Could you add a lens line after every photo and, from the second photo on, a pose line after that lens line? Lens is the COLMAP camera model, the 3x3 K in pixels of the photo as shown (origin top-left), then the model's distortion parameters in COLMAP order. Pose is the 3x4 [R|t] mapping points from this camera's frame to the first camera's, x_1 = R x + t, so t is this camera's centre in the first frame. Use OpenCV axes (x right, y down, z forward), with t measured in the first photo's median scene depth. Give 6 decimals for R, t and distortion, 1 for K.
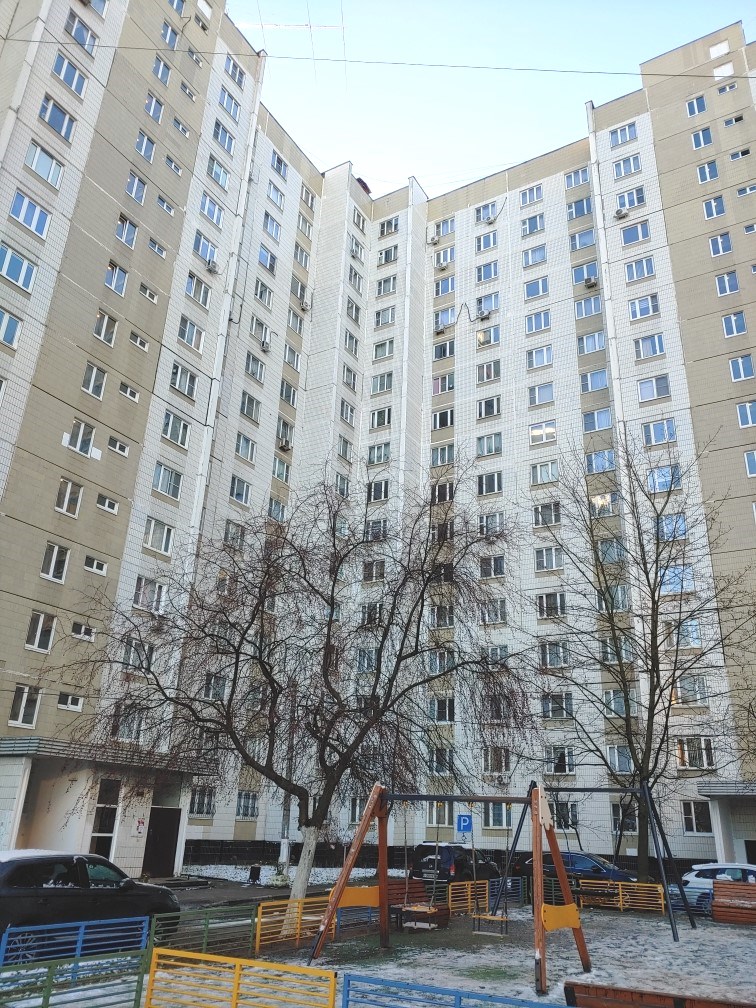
lens RADIAL K [[769.1, 0, 378.0], [0, 769.1, 504.0], [0, 0, 1]] dist [-0.004079, -0.002717]
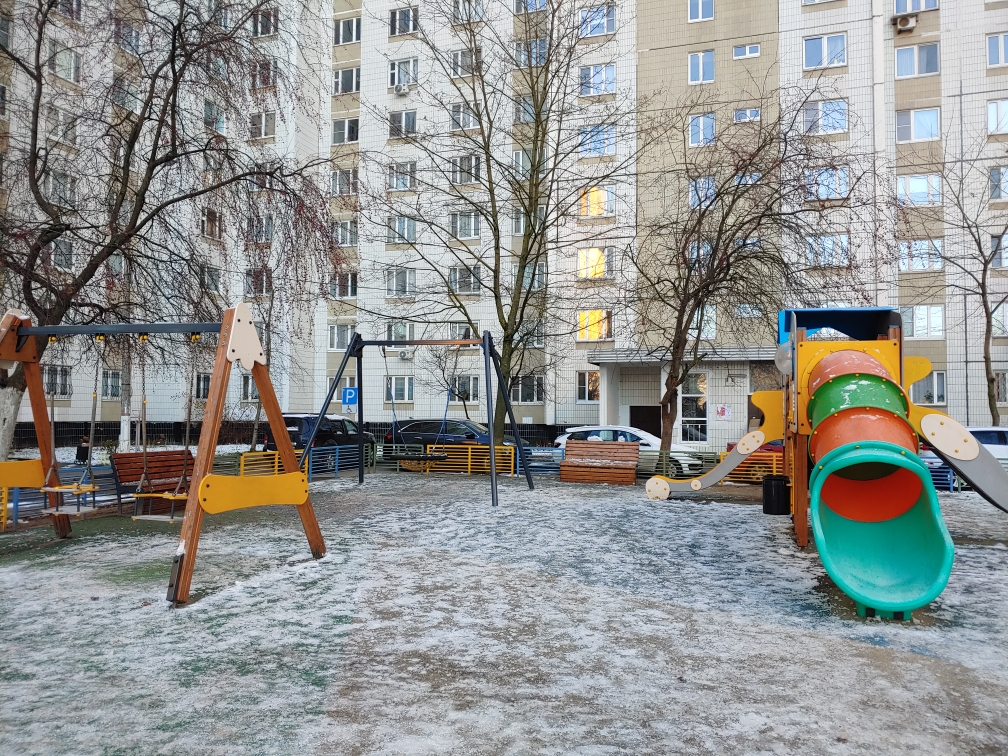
lens RADIAL K [[769.1, 0, 504.0], [0, 769.1, 378.0], [0, 0, 1]] dist [-0.004079, -0.002717]
pose [[0.975642, -0.016973, 0.218711, 0.112565], [-0.060876, 0.936896, 0.344268, 0.076668], [-0.210753, -0.349197, 0.913042, 0.143780]]
